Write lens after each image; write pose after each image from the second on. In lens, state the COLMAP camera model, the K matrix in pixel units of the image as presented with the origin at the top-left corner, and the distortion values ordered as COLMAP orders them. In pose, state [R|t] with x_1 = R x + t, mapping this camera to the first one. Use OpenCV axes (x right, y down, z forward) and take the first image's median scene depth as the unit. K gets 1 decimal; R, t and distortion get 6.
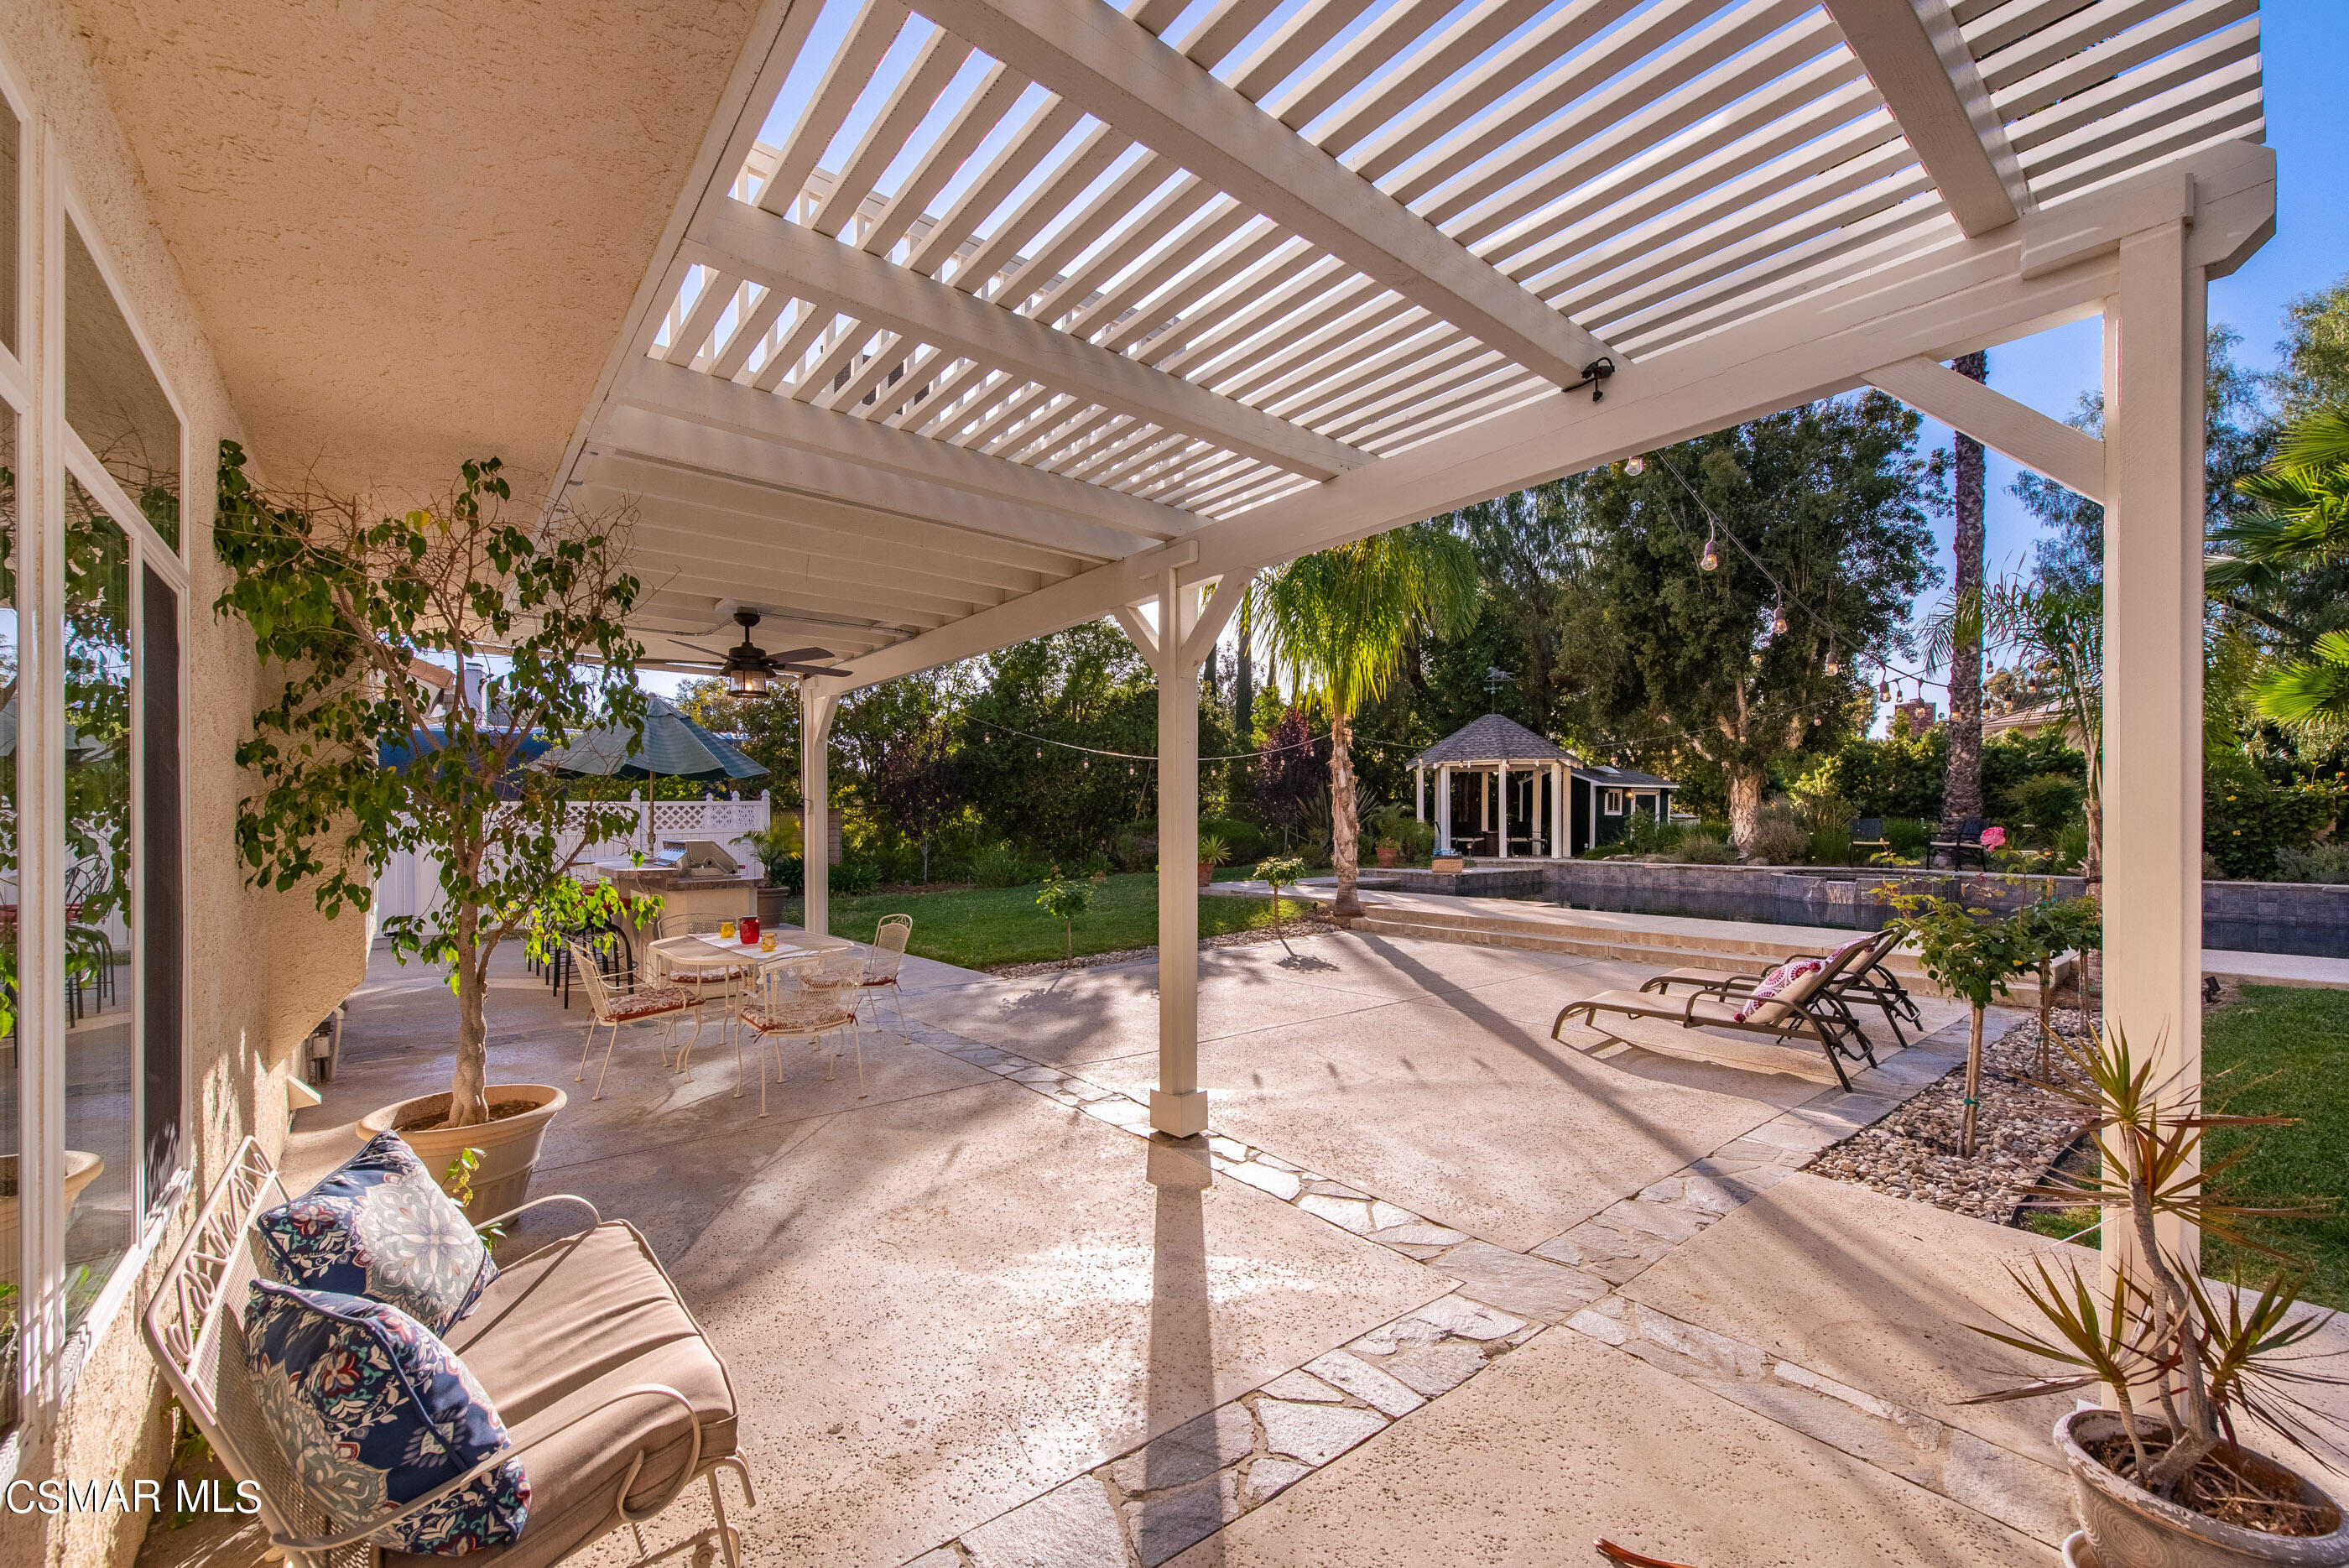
lens RADIAL K [[938.7, 0, 1182.1], [0, 938.7, 822.3], [0, 0, 1]] dist [0.000059, -0.000064]
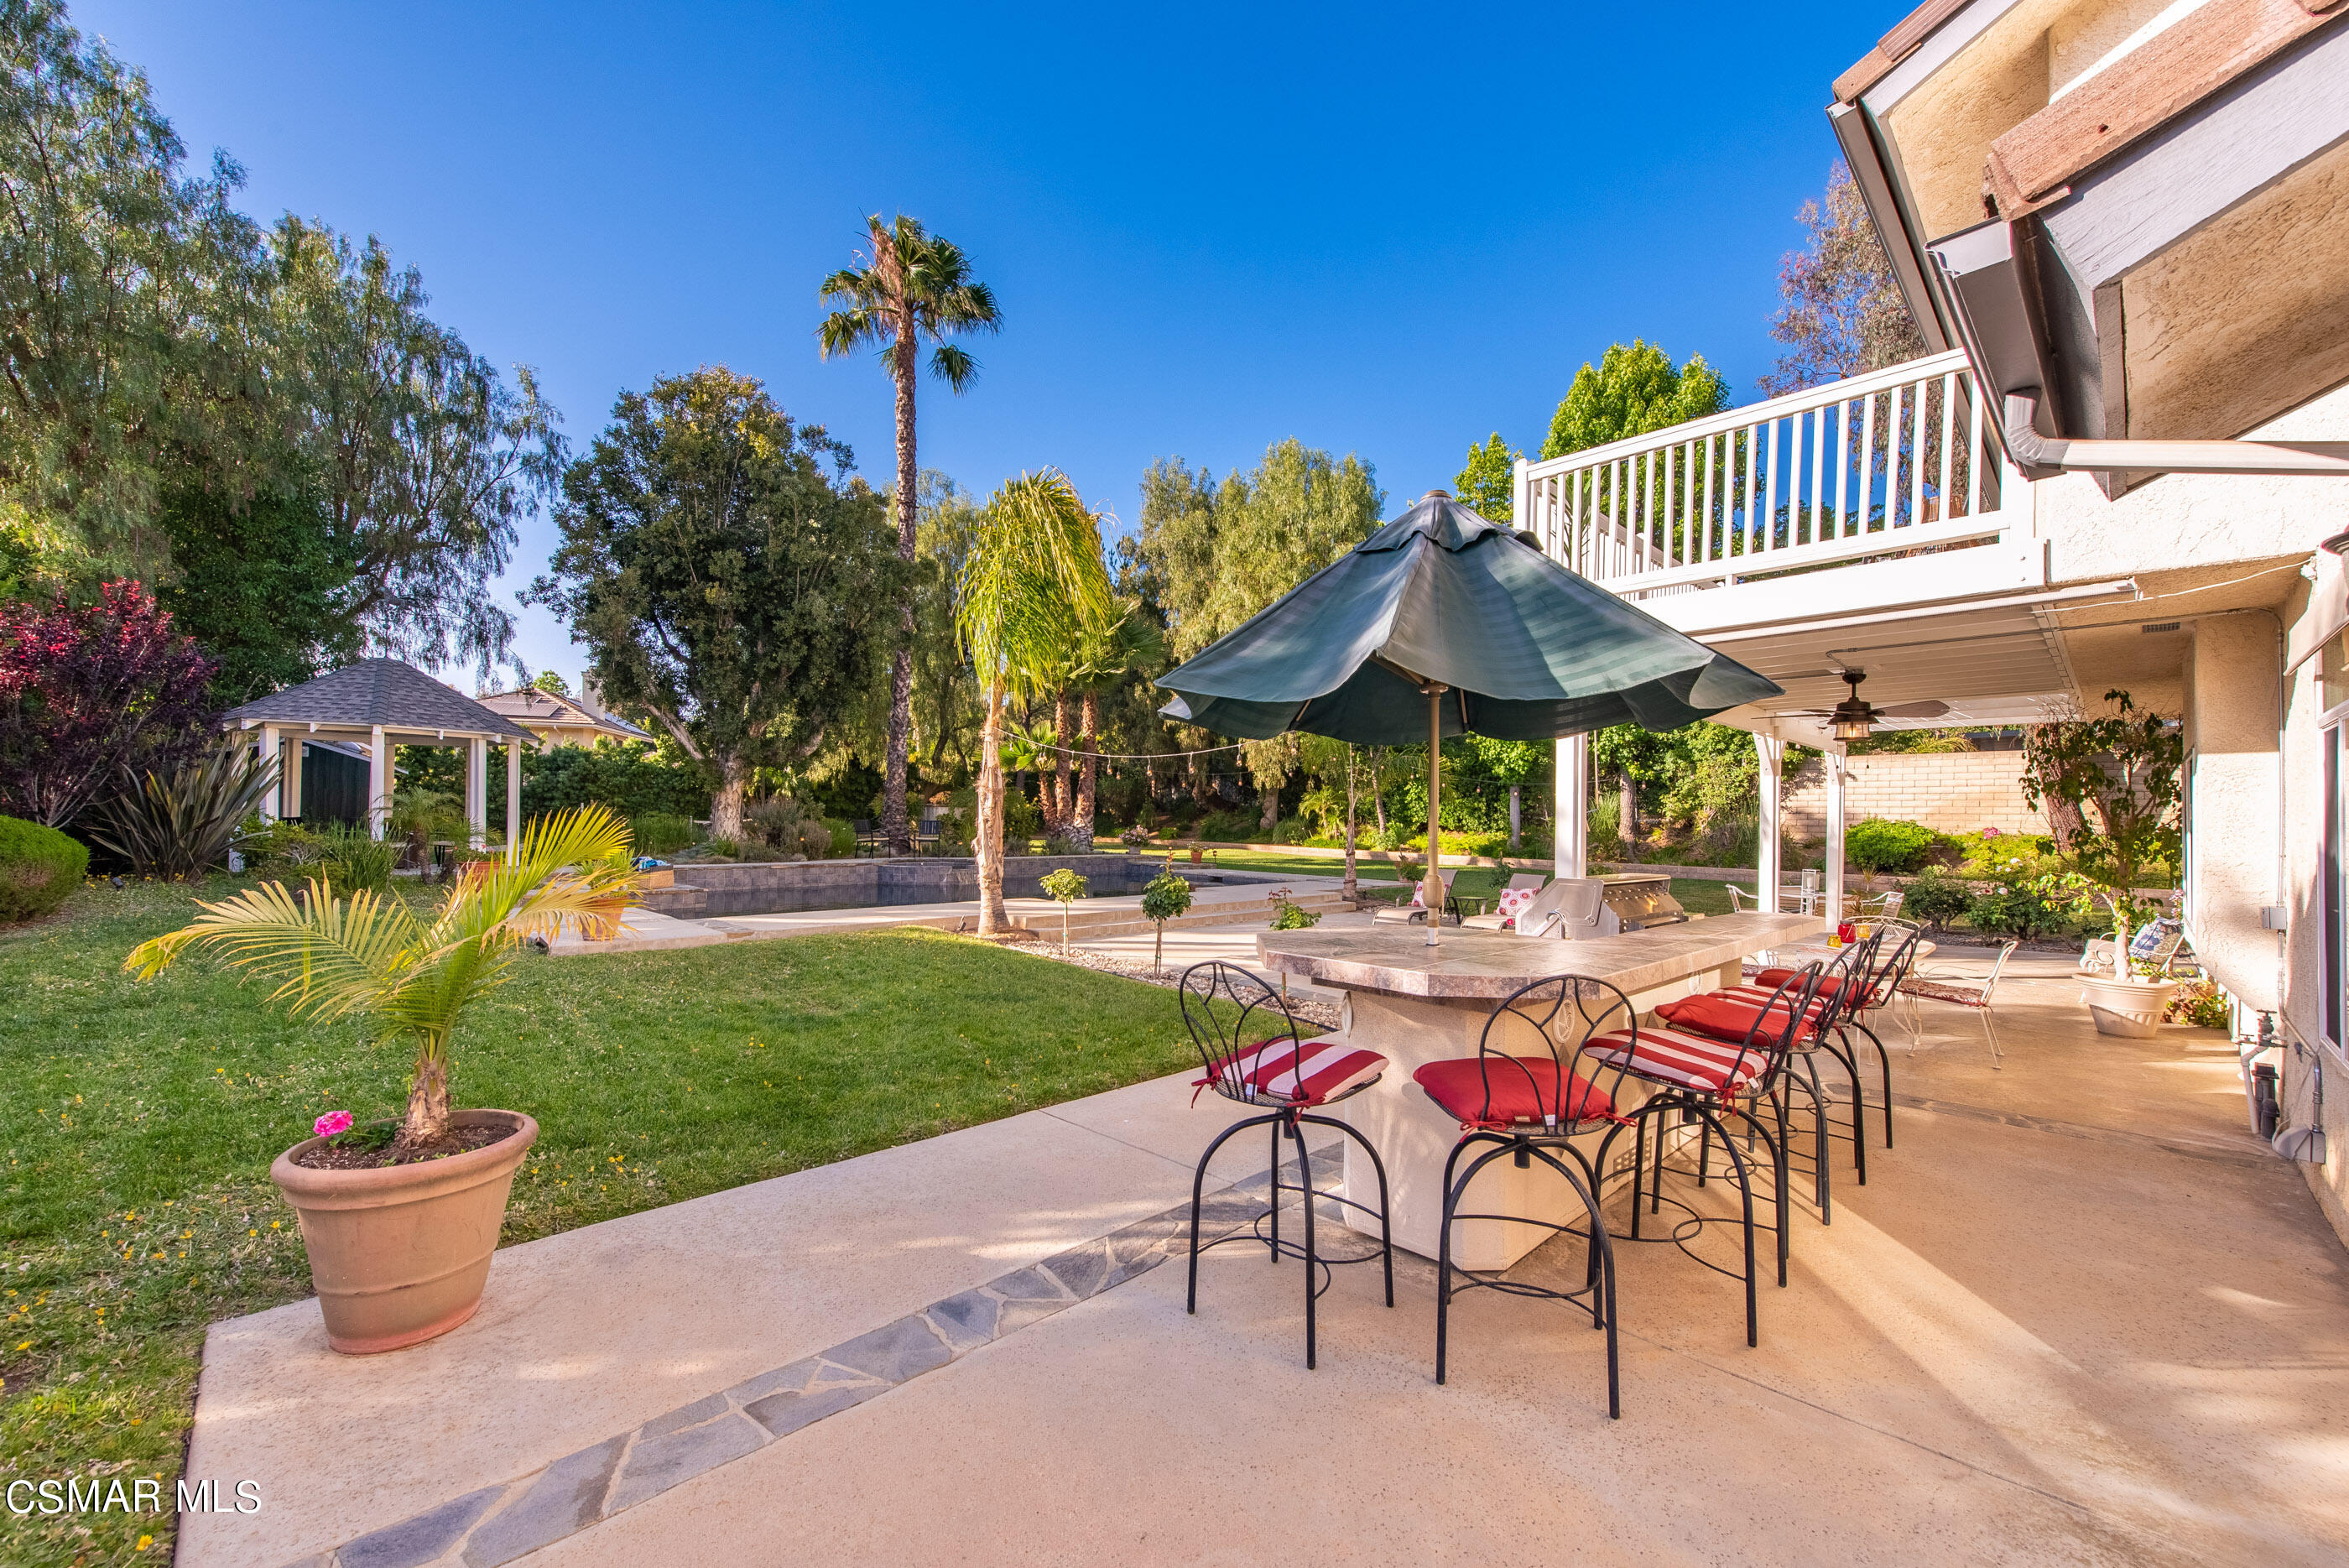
lens RADIAL K [[926.8, 0, 1178.5], [0, 926.8, 822.7], [0, 0, 1]] dist [-0.000727, -0.000105]
pose [[-0.081320, -0.002466, 0.996685, -0.629393], [-0.011111, 0.999937, 0.001567, -0.007850], [-0.996626, -0.010947, -0.081342, 0.778766]]
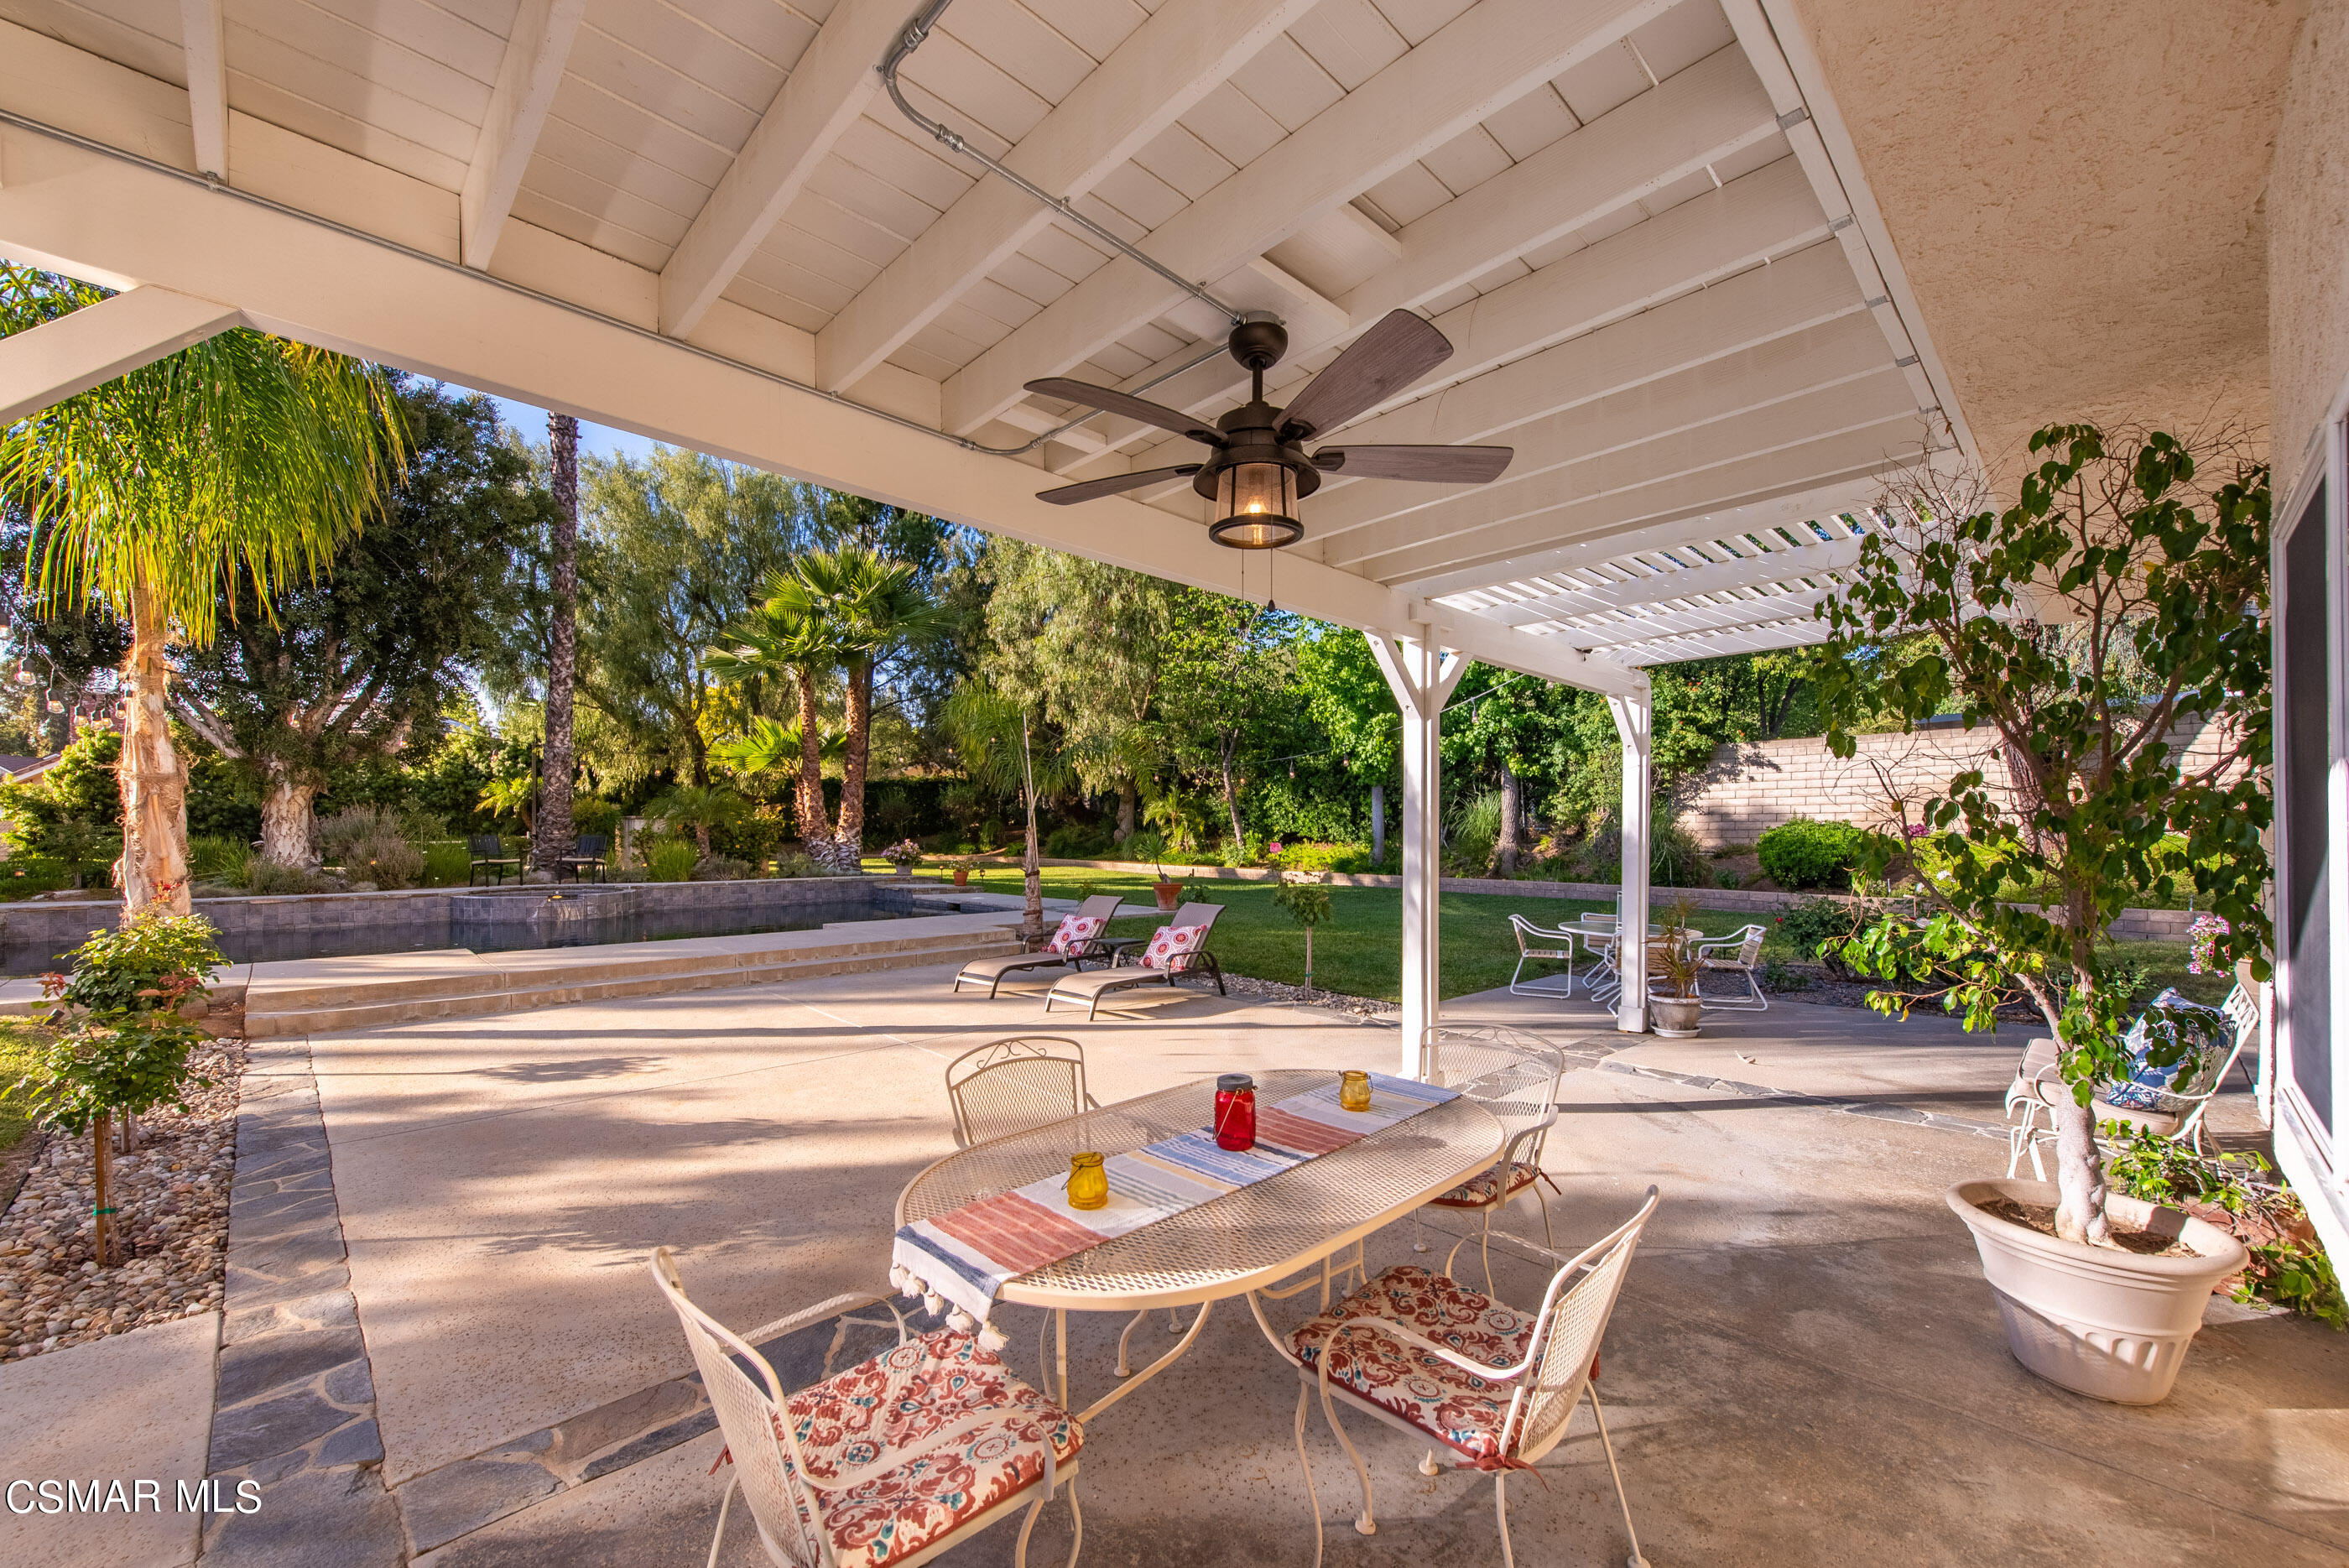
lens RADIAL K [[933.8, 0, 1179.2], [0, 933.8, 846.1], [0, 0, 1]] dist [0.000990, 0.000093]
pose [[-0.086563, -0.009006, 0.996206, -0.340134], [0.000926, 0.999958, 0.009120, -0.001949], [-0.996246, 0.001712, -0.086551, 0.421669]]
